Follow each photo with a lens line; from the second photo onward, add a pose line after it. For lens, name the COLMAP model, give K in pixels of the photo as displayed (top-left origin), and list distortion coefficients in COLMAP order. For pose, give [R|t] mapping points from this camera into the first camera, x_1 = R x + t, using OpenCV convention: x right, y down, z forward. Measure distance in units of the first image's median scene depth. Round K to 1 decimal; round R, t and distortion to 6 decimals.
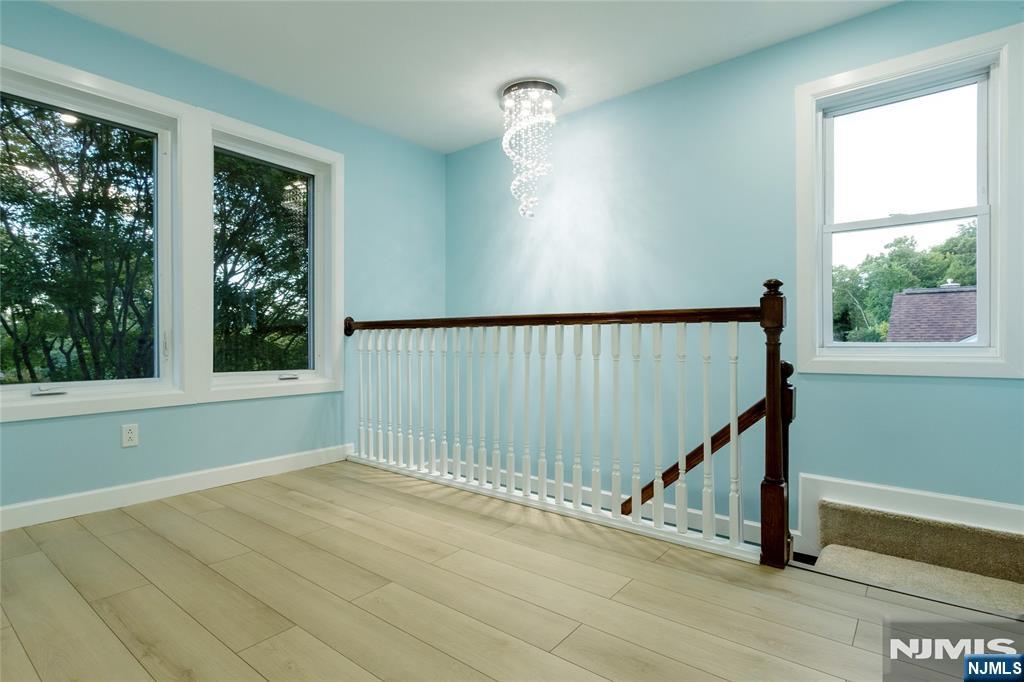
lens RADIAL K [[484.4, 0, 507.7], [0, 484.4, 331.8], [0, 0, 1]] dist [0.003060, 0.000437]
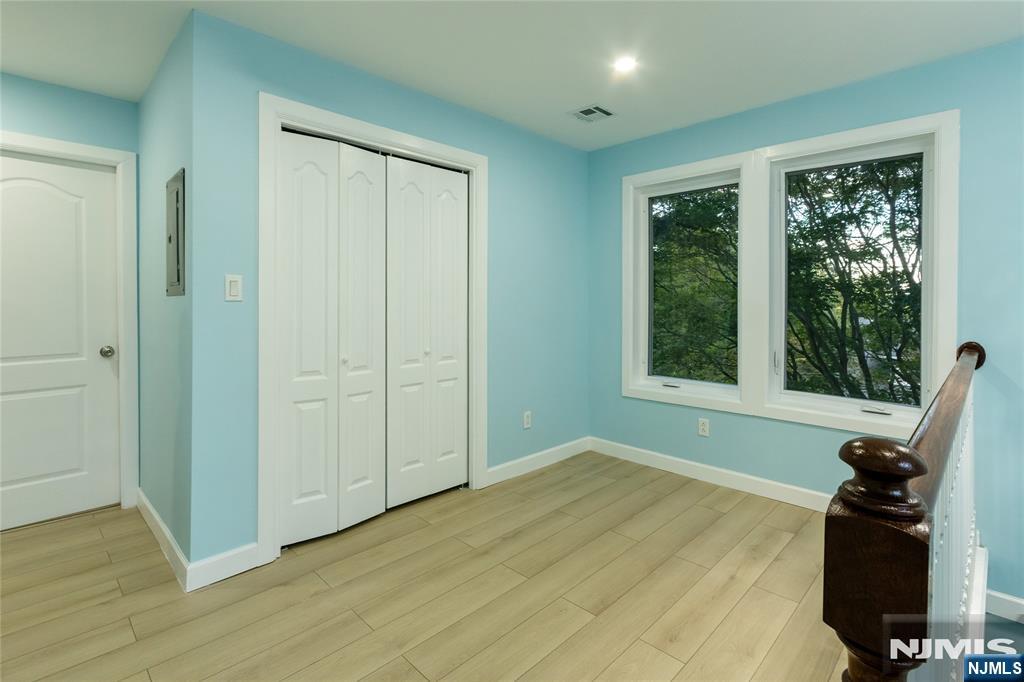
lens RADIAL K [[483.3, 0, 511.8], [0, 483.3, 305.9], [0, 0, 1]] dist [-0.000716, -0.000108]
pose [[-0.068755, 0.006294, -0.997614, 0.602713], [0.003337, 0.999976, 0.006079, -0.135329], [0.997628, -0.002911, -0.068775, 0.620957]]
